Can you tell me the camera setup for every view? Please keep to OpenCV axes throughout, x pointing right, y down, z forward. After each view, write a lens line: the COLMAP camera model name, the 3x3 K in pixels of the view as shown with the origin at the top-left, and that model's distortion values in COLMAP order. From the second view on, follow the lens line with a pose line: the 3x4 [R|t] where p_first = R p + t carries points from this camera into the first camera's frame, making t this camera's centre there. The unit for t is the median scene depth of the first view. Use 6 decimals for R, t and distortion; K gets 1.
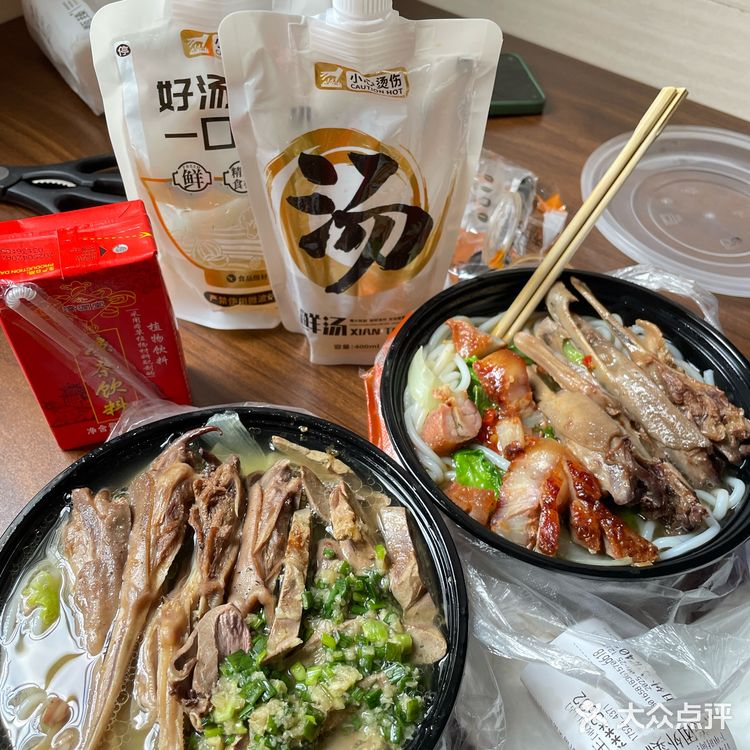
lens RADIAL K [[767.6, 0, 375.0], [0, 767.6, 375.0], [0, 0, 1]] dist [0.112753, -0.184156]
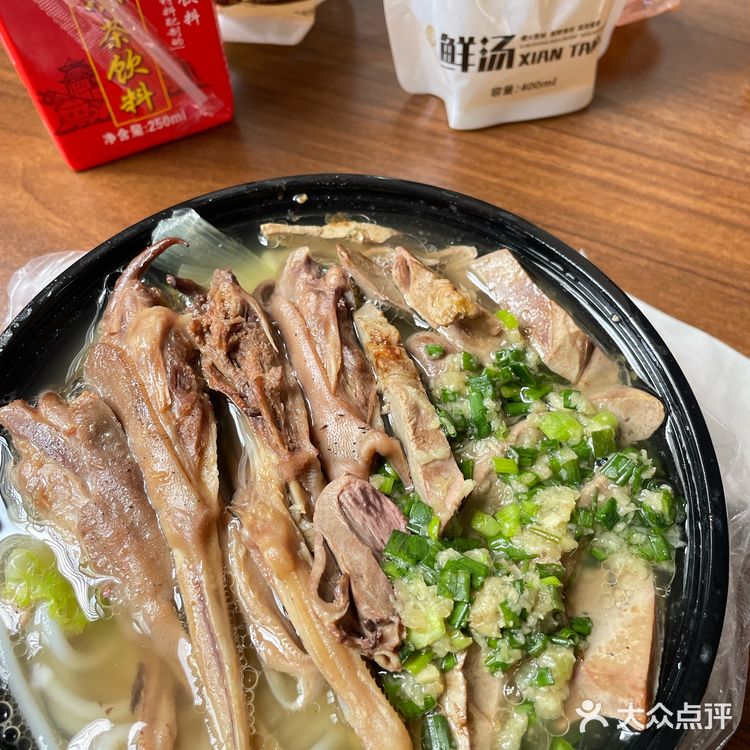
lens RADIAL K [[767.6, 0, 375.0], [0, 767.6, 375.0], [0, 0, 1]] dist [0.112753, -0.184156]
pose [[0.918170, -0.370875, 0.139337, -0.210146], [0.329140, 0.909818, 0.252782, 0.072252], [-0.220522, -0.186236, 0.957437, 0.402680]]
